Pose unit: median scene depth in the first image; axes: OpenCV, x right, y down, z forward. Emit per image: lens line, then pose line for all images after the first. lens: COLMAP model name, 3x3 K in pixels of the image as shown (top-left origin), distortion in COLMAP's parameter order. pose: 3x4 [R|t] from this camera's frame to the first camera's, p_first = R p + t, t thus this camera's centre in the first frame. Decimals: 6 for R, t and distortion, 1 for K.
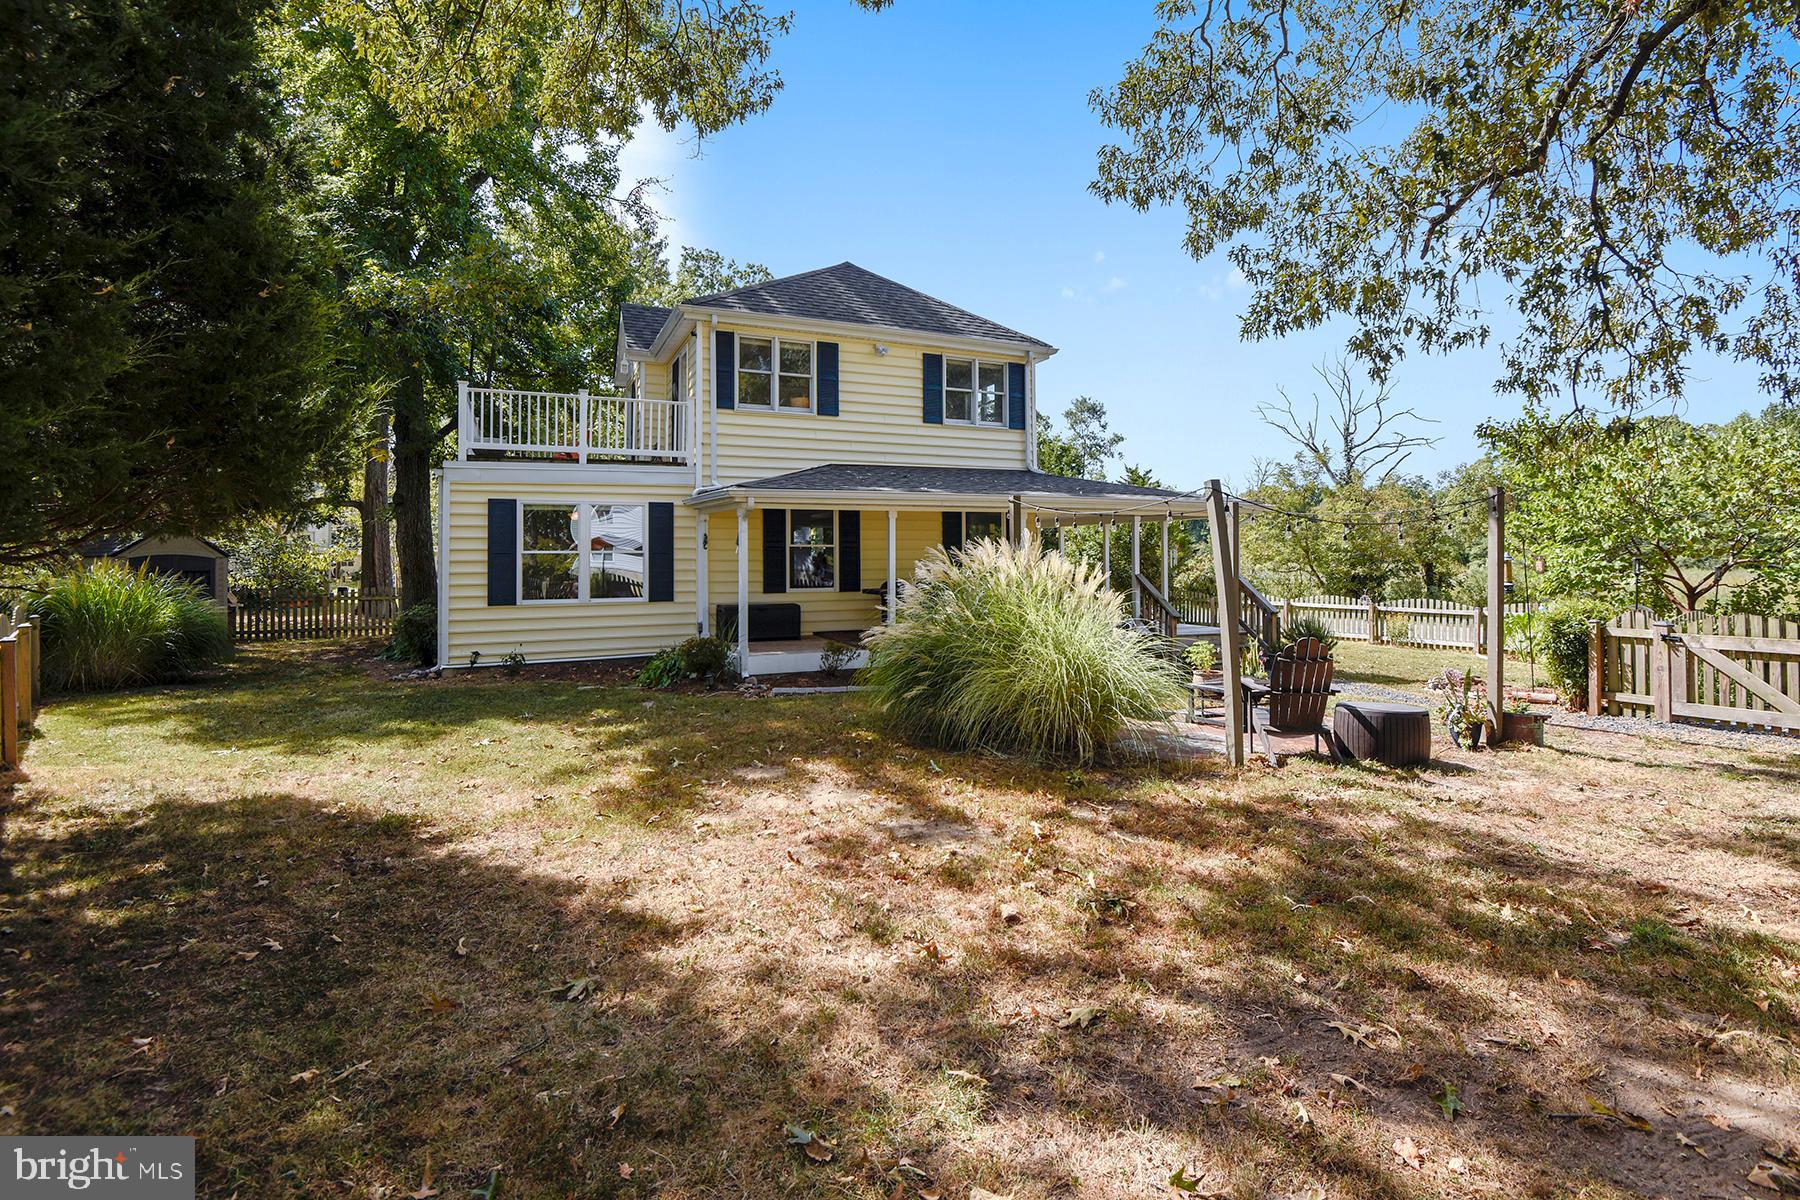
lens RADIAL K [[857.8, 0, 900.9], [0, 857.8, 574.1], [0, 0, 1]] dist [0.019154, -0.022830]
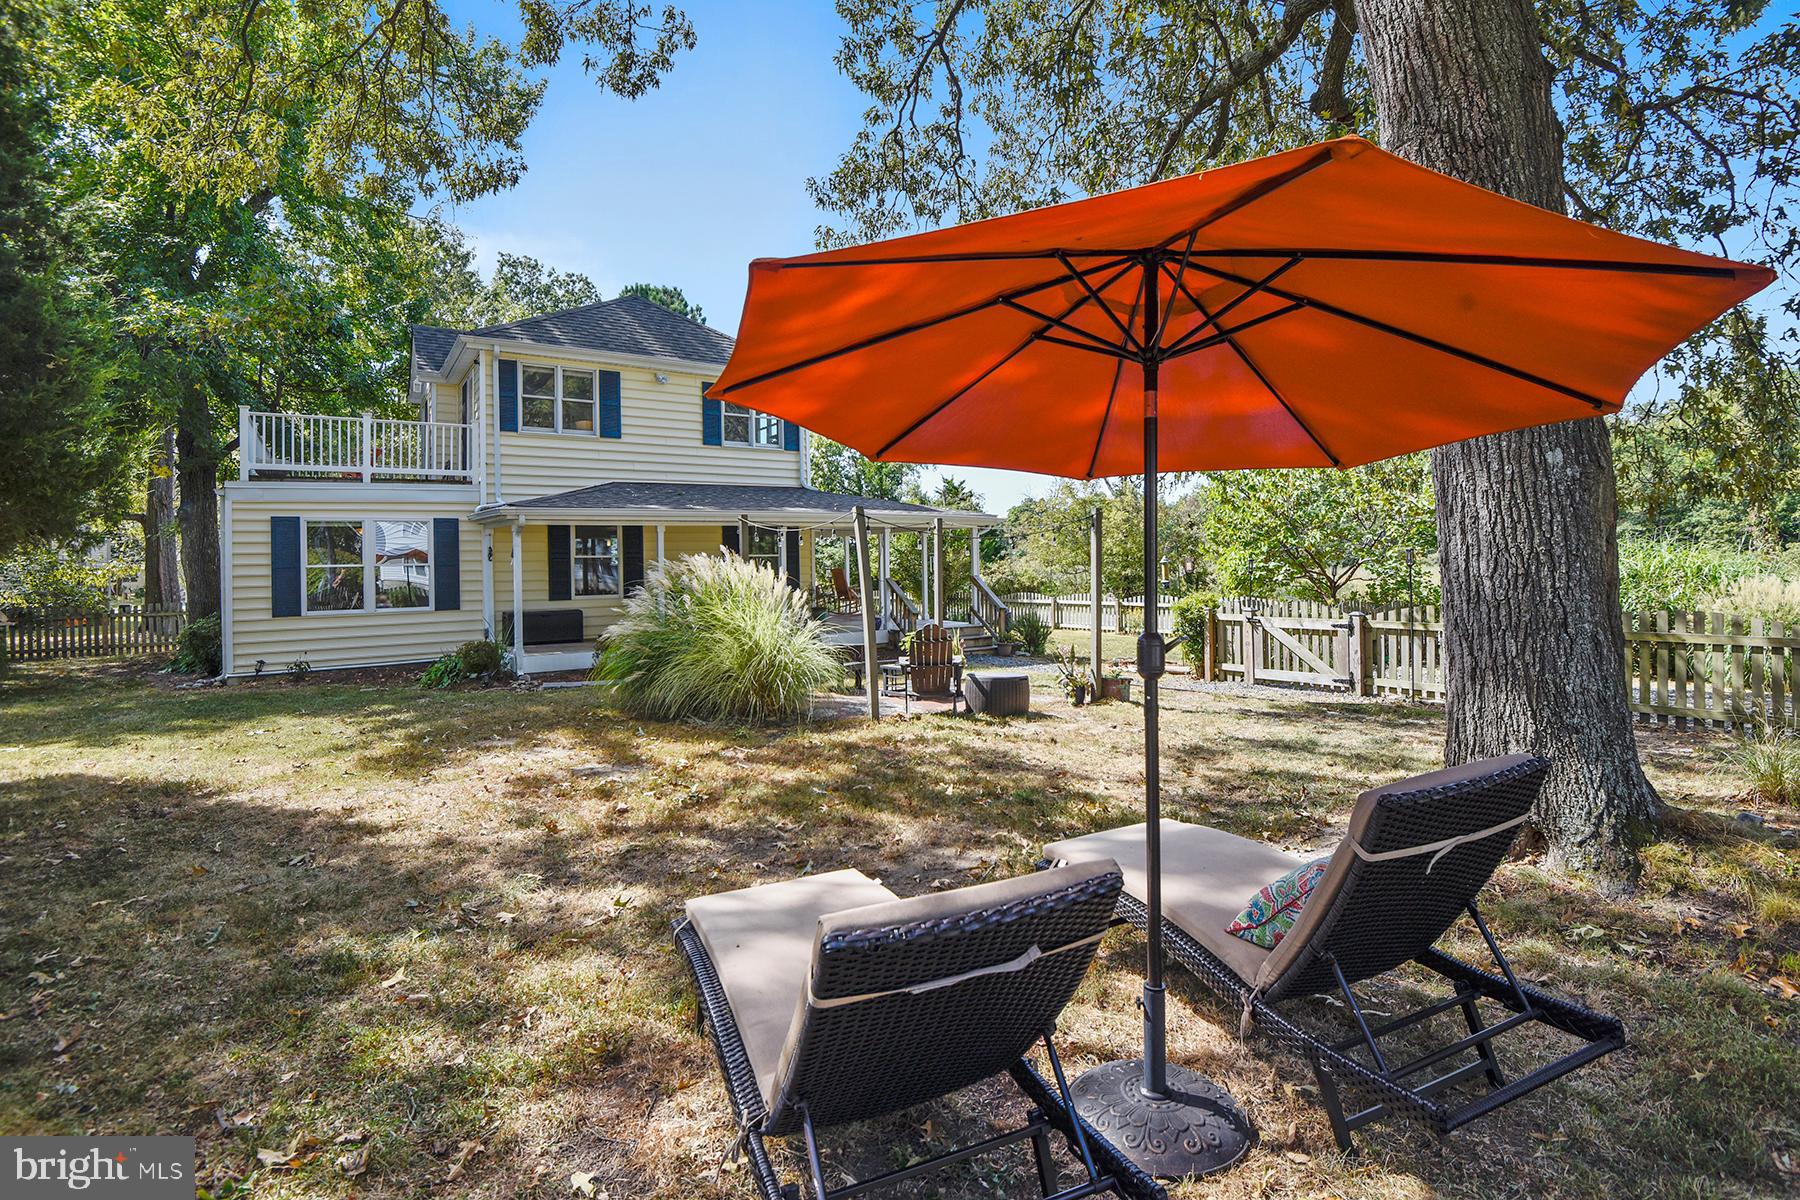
lens RADIAL K [[876.1, 0, 915.2], [0, 876.1, 585.1], [0, 0, 1]] dist [-0.010969, -0.010162]
pose [[0.985963, -0.016606, 0.166134, 0.121799], [0.015639, 0.999852, 0.007127, 0.001677], [-0.166228, -0.004429, 0.986077, -0.184350]]
